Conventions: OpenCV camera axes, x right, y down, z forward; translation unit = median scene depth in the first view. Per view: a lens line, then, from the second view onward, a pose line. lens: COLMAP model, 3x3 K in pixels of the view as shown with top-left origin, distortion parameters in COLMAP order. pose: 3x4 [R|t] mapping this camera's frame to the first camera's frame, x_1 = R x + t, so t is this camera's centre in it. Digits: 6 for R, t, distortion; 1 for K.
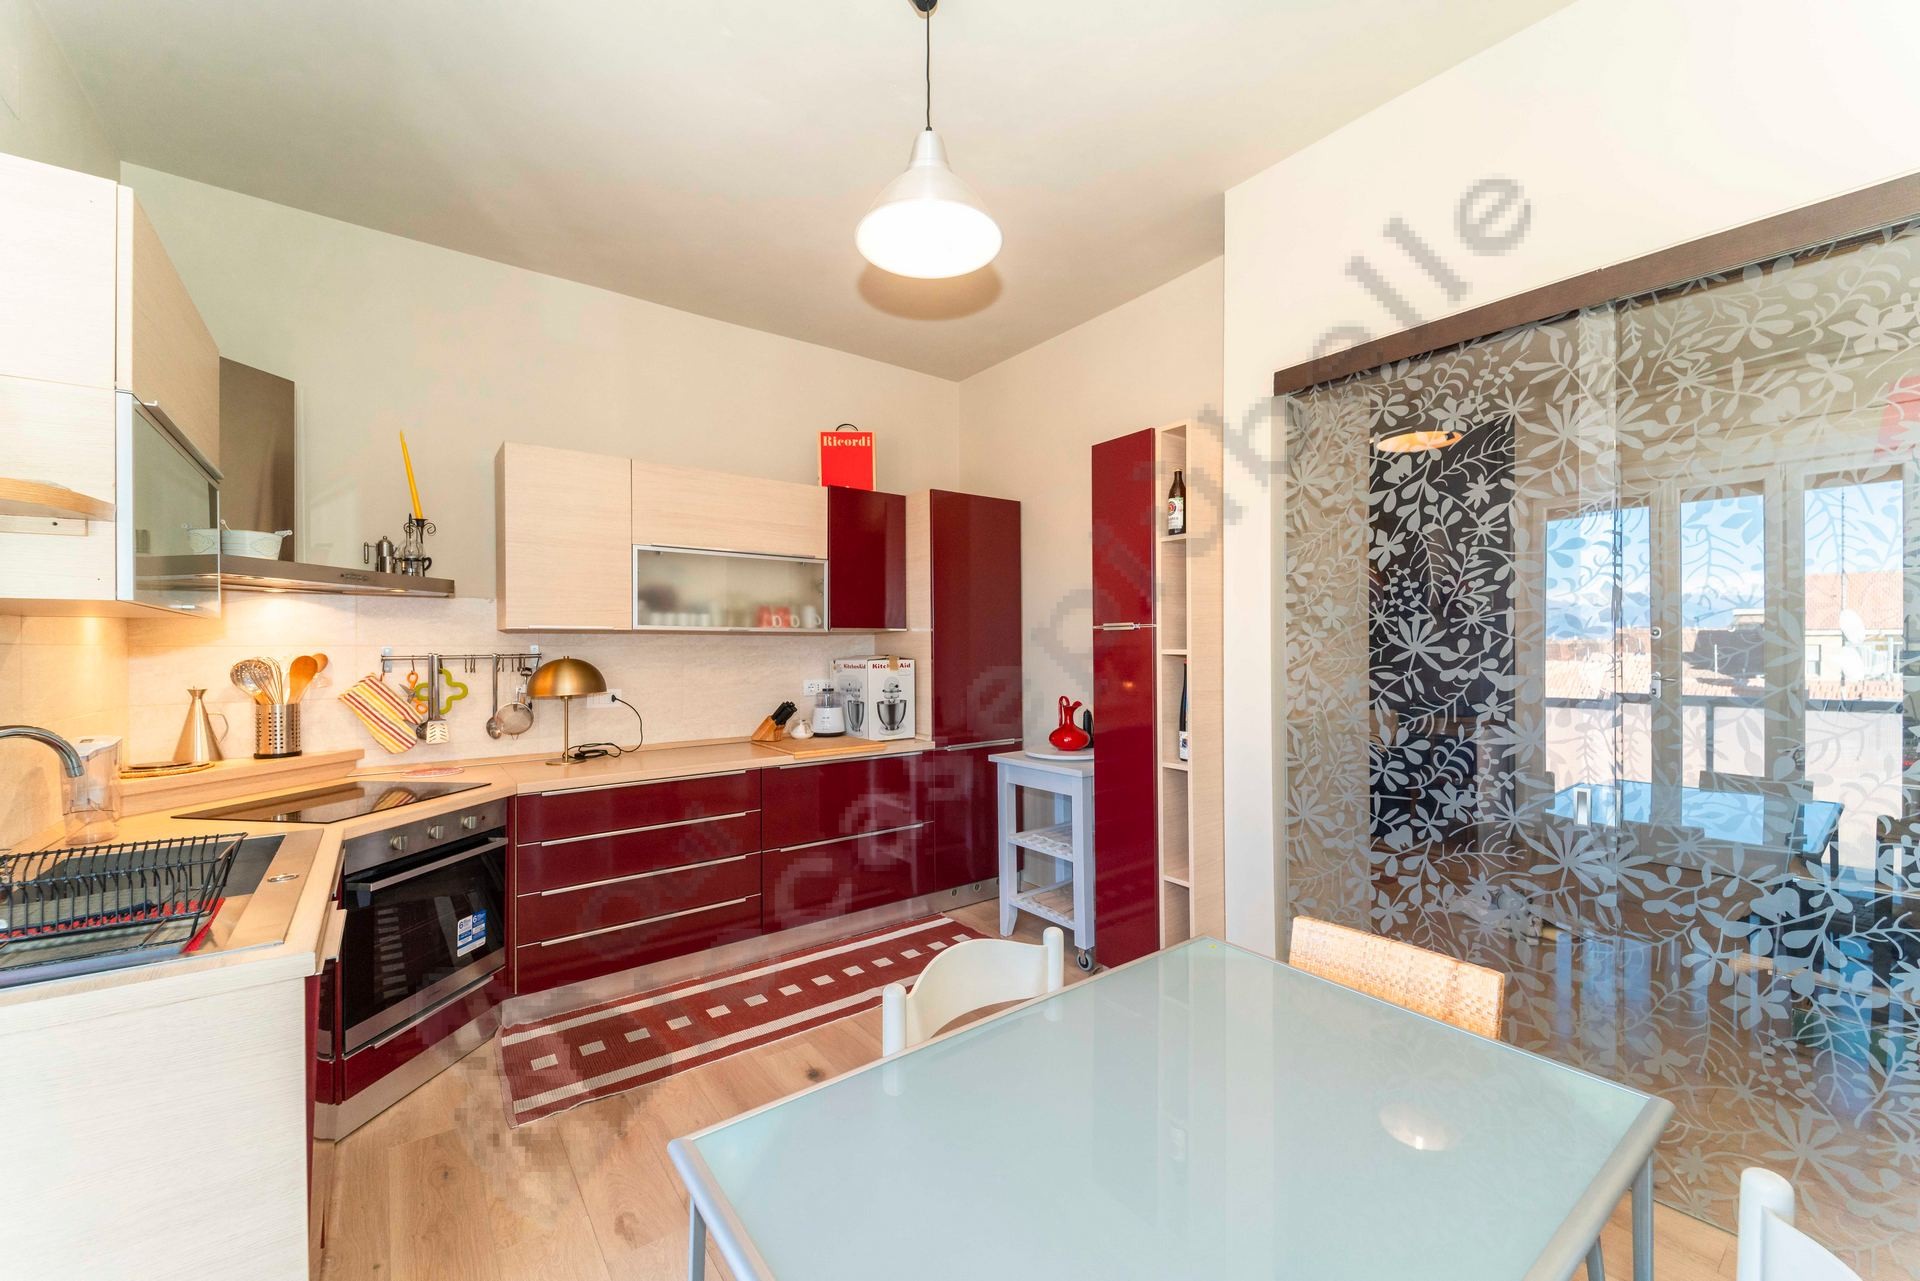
lens RADIAL K [[739.7, 0, 959.7], [0, 739.7, 644.3], [0, 0, 1]] dist [0.028405, -0.000074]
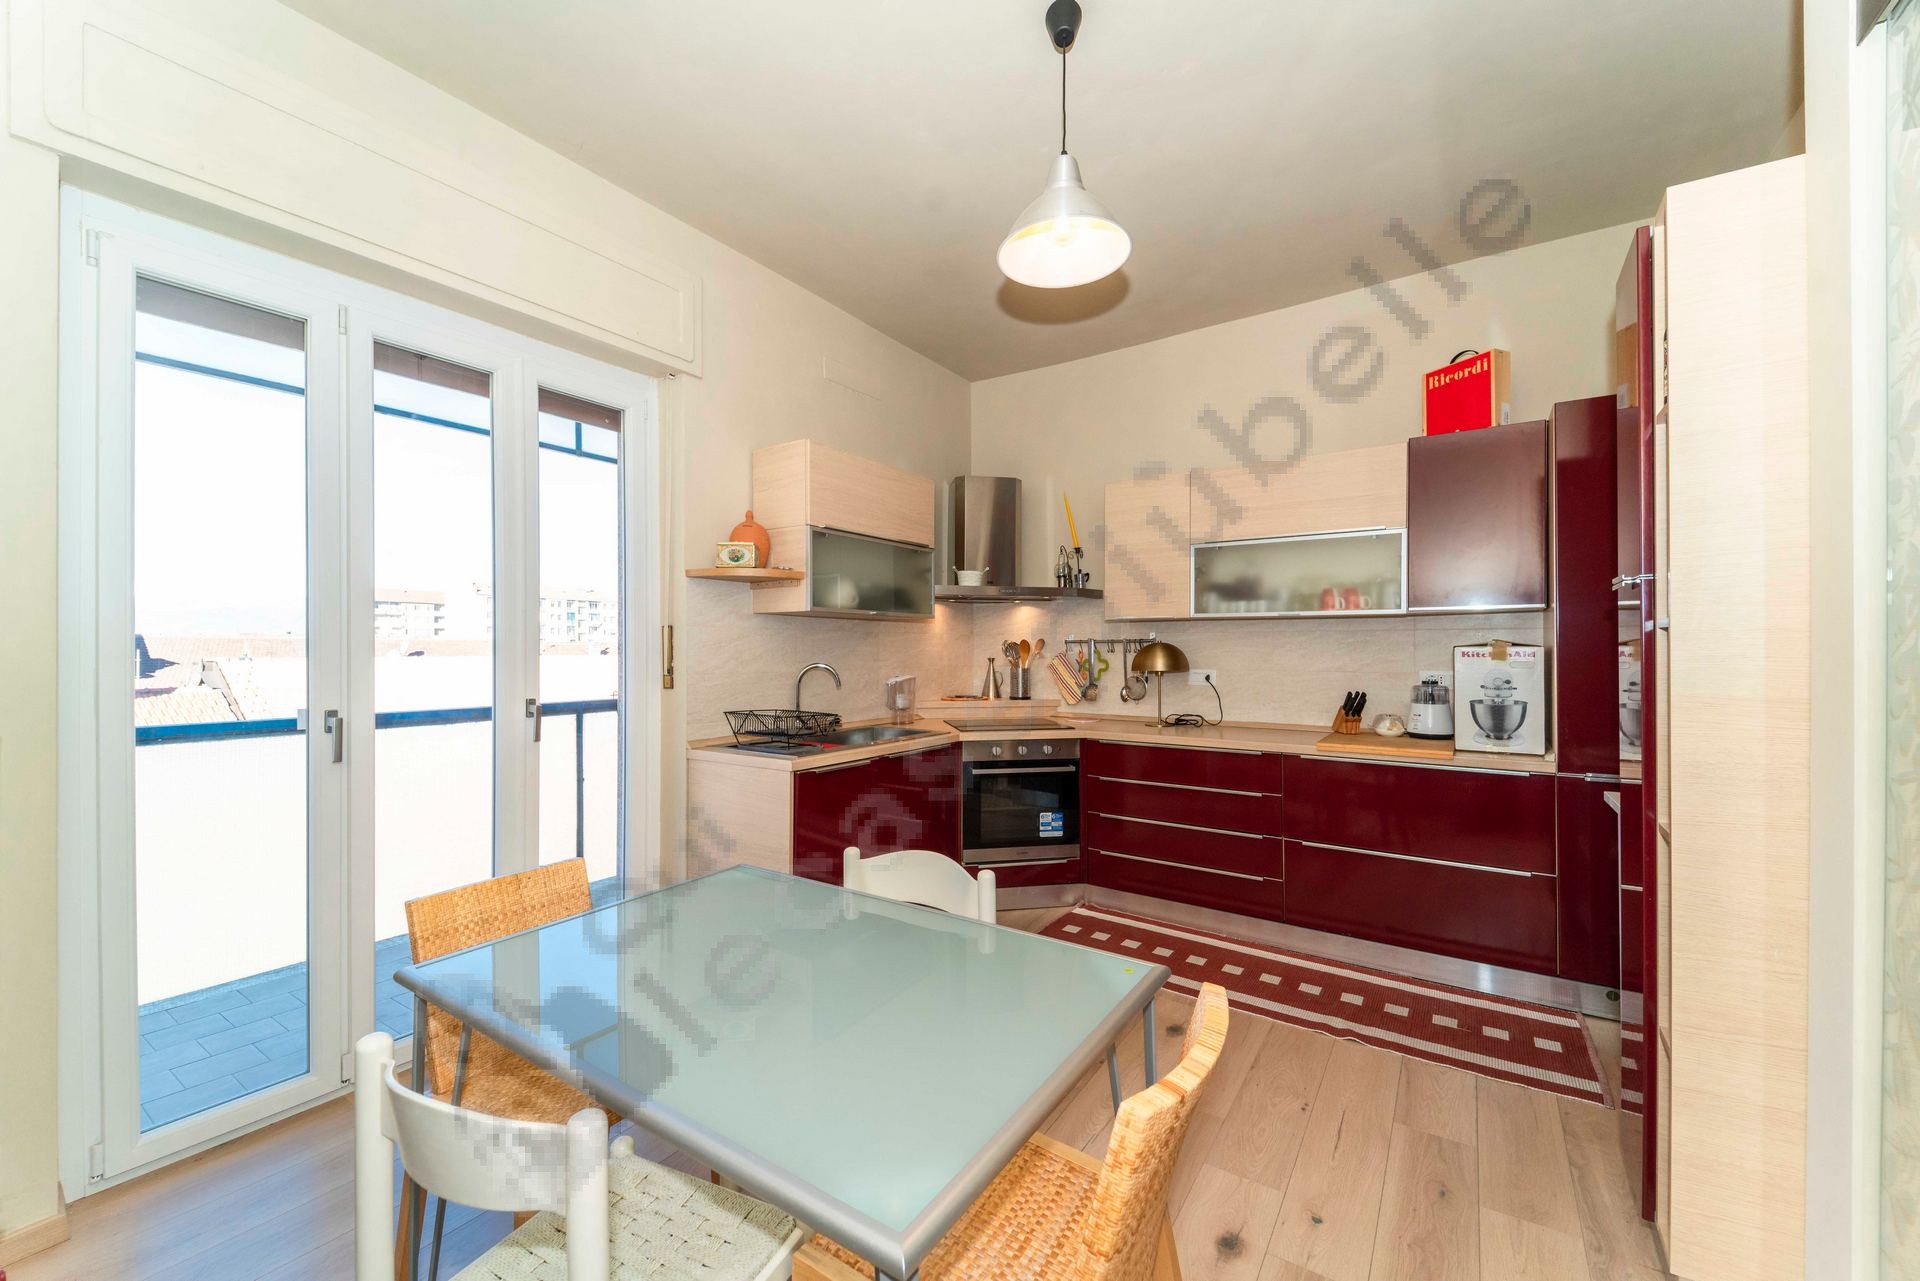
lens RADIAL K [[739.7, 0, 959.7], [0, 739.7, 644.3], [0, 0, 1]] dist [0.028405, -0.000074]
pose [[0.329985, -0.001691, -0.943985, 0.539064], [0.001285, 0.999998, -0.001342, 0.023185], [0.943985, -0.000771, 0.329987, 0.276007]]
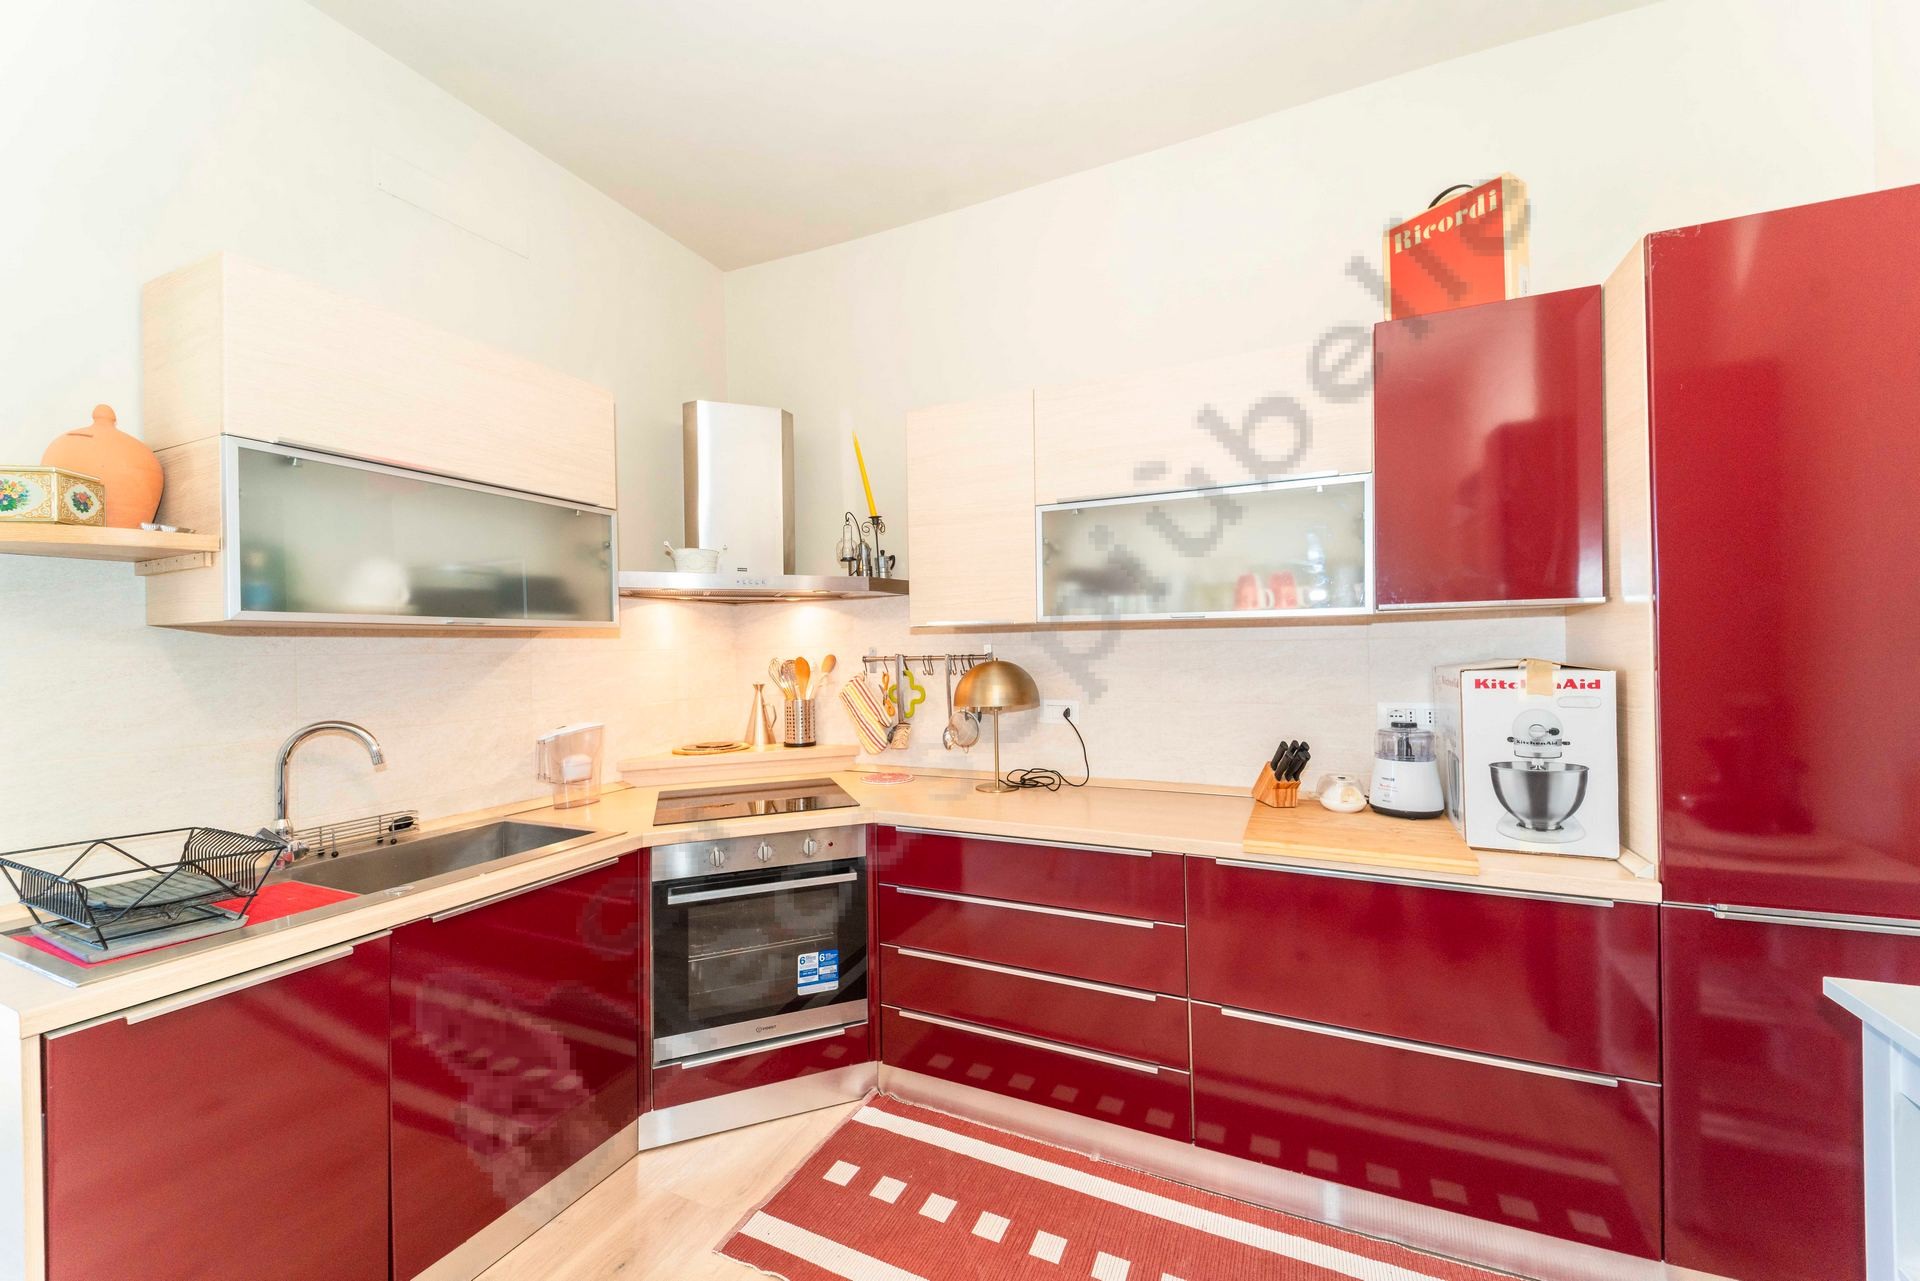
lens RADIAL K [[739.7, 0, 959.7], [0, 739.7, 644.3], [0, 0, 1]] dist [0.028405, -0.000074]
pose [[0.477029, -0.006089, -0.878866, 0.164166], [0.018312, 0.999828, 0.003013, -0.002262], [0.878697, -0.017532, 0.477059, 0.586191]]
